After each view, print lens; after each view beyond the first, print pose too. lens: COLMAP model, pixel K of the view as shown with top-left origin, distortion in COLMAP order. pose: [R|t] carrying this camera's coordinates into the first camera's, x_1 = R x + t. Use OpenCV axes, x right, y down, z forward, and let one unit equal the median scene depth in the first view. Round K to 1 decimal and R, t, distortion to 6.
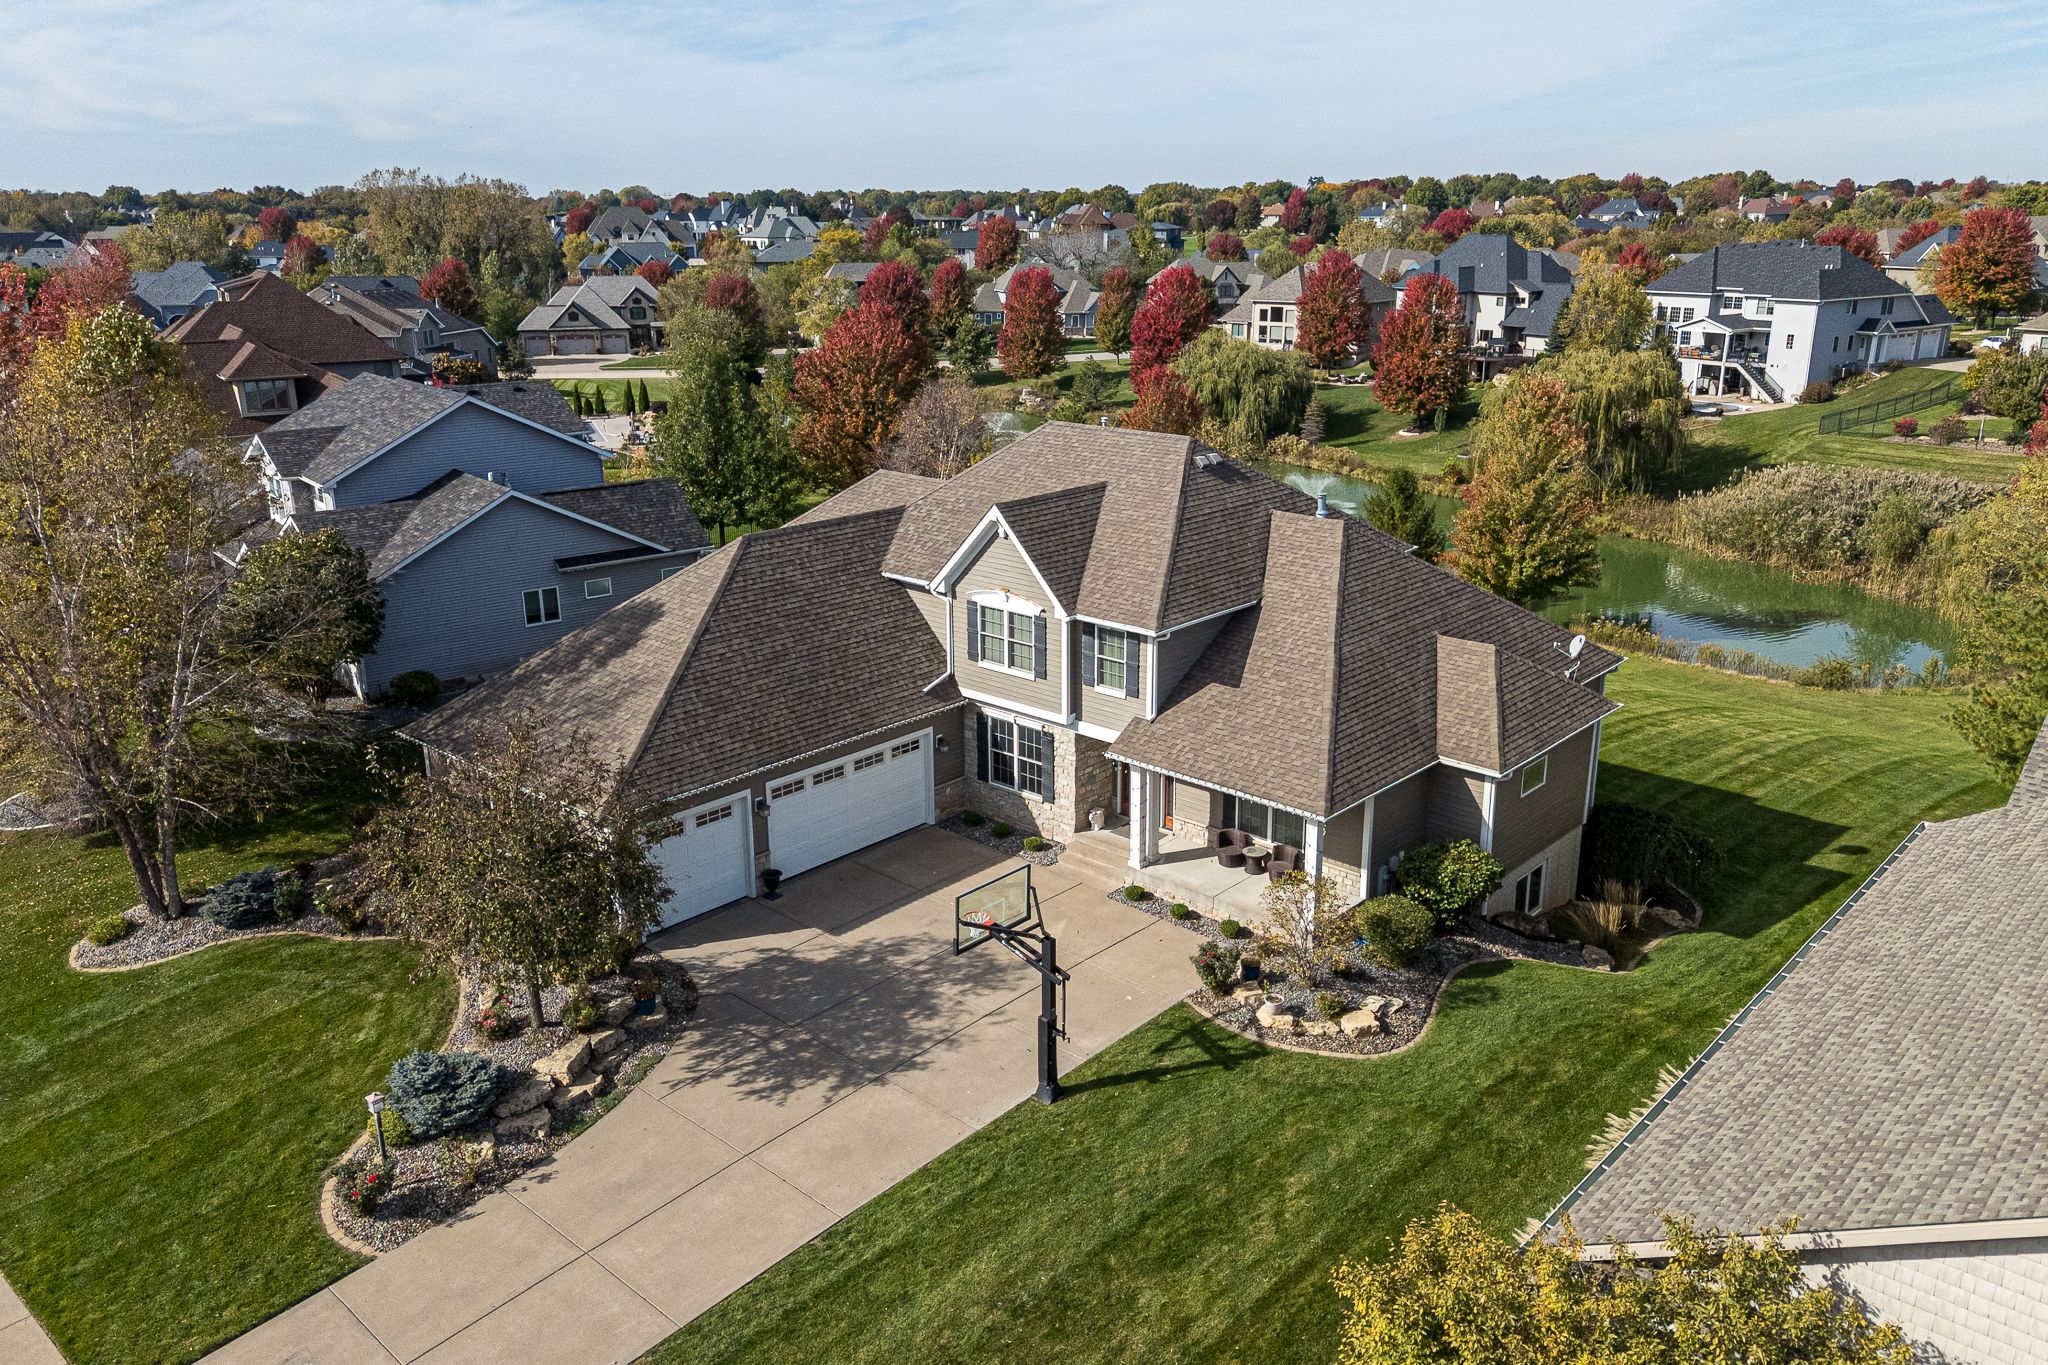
lens RADIAL K [[1548.2, 0, 1070.0], [0, 1548.2, 687.6], [0, 0, 1]] dist [0.087241, -0.091273]
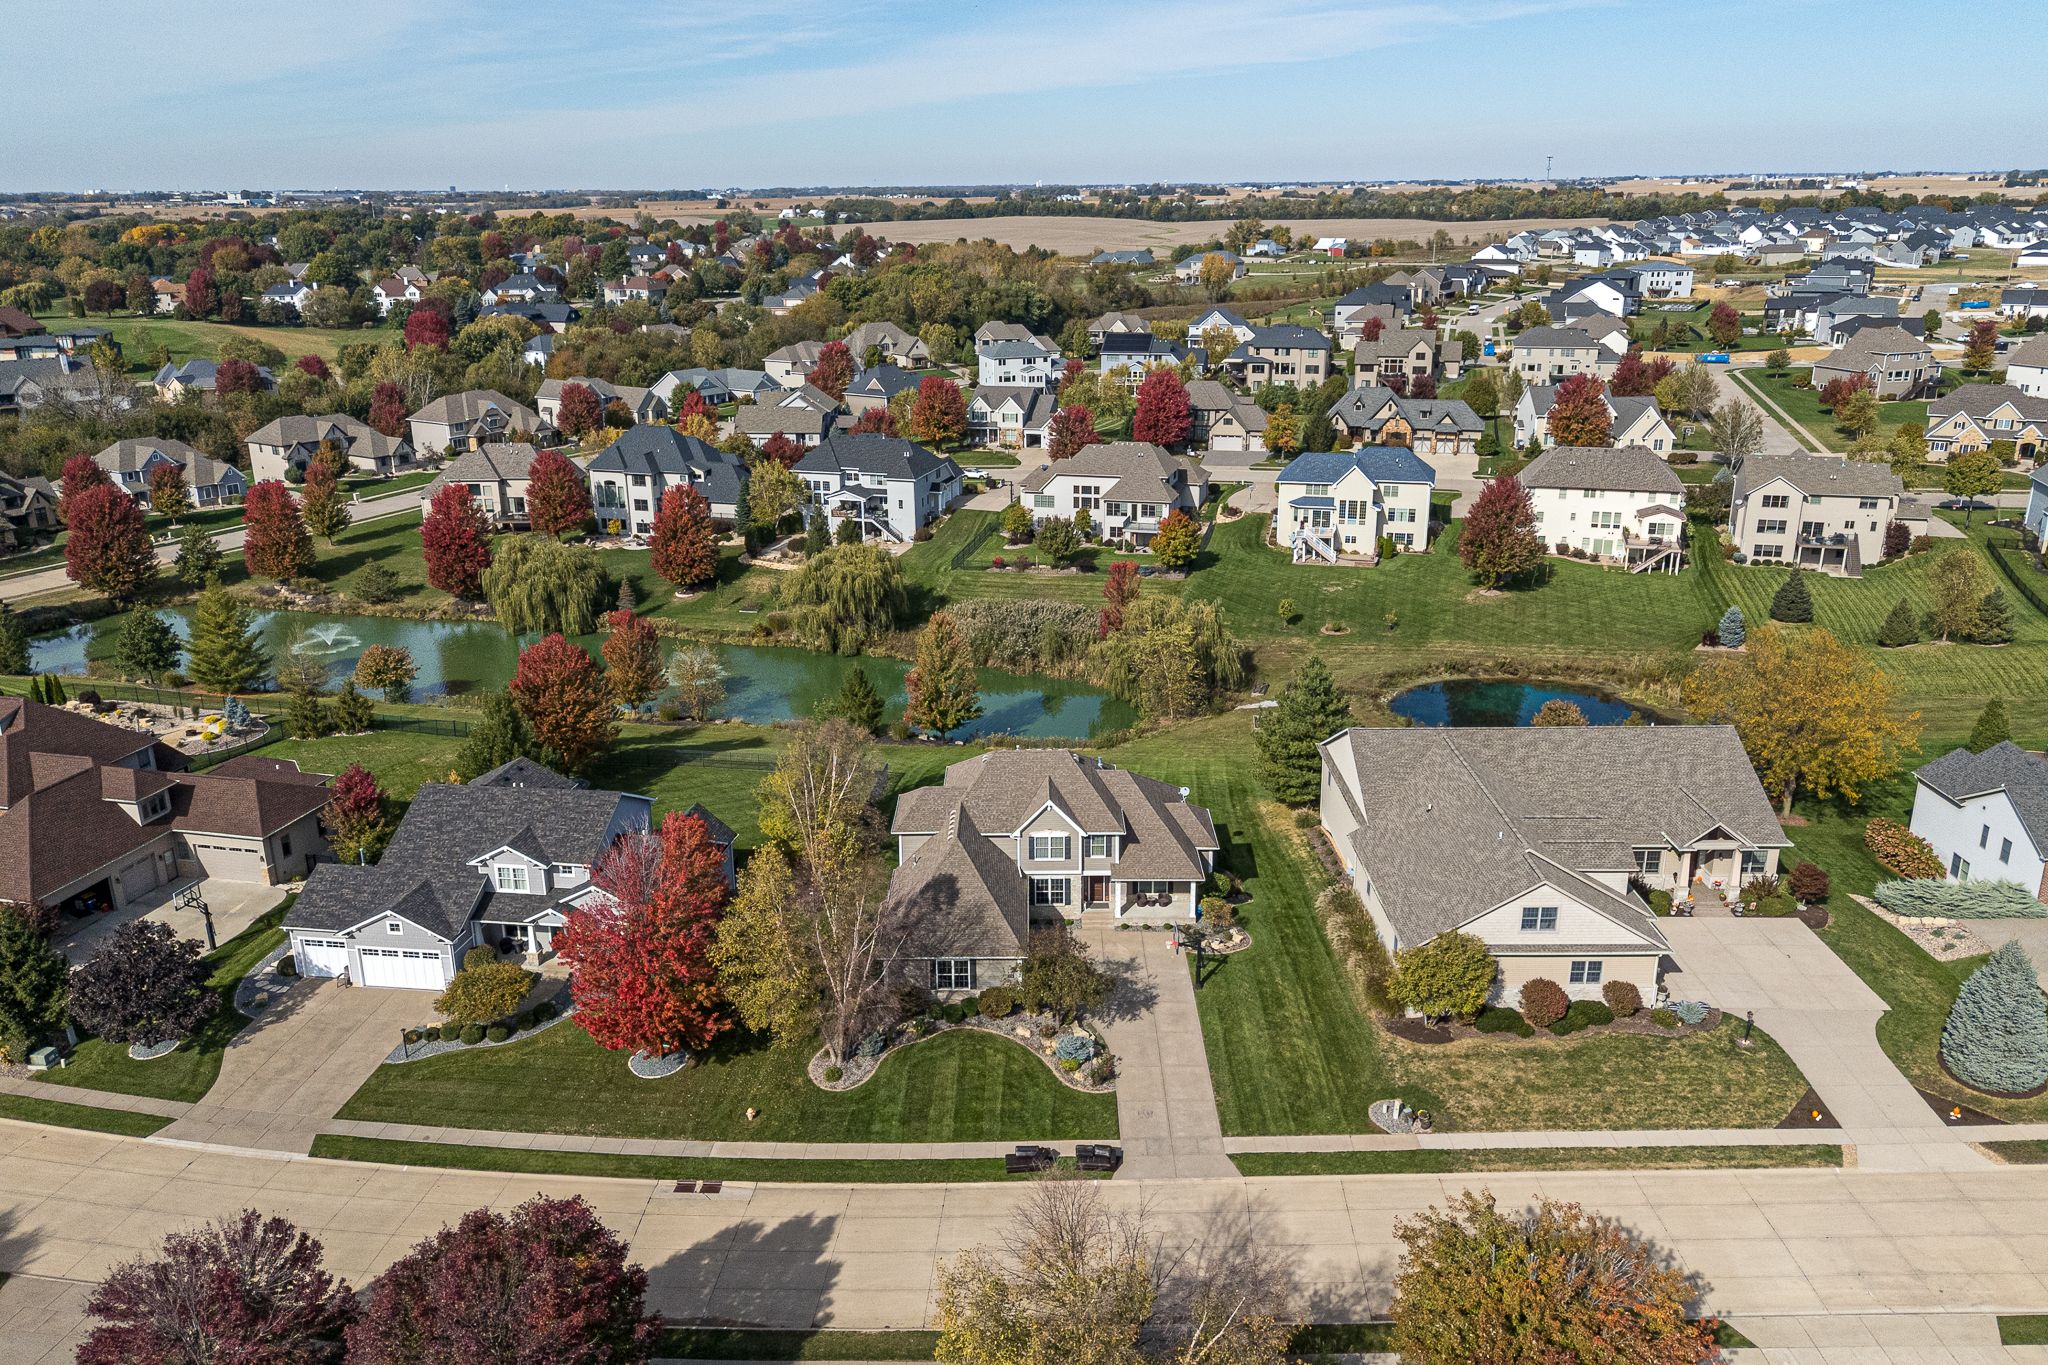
lens RADIAL K [[1548.2, 0, 1070.0], [0, 1548.2, 687.6], [0, 0, 1]] dist [0.087241, -0.091273]
pose [[0.728899, -0.211029, 0.651286, -1.557224], [0.197213, 0.975705, 0.095432, -0.504323], [-0.655602, 0.058882, 0.752808, -0.916724]]
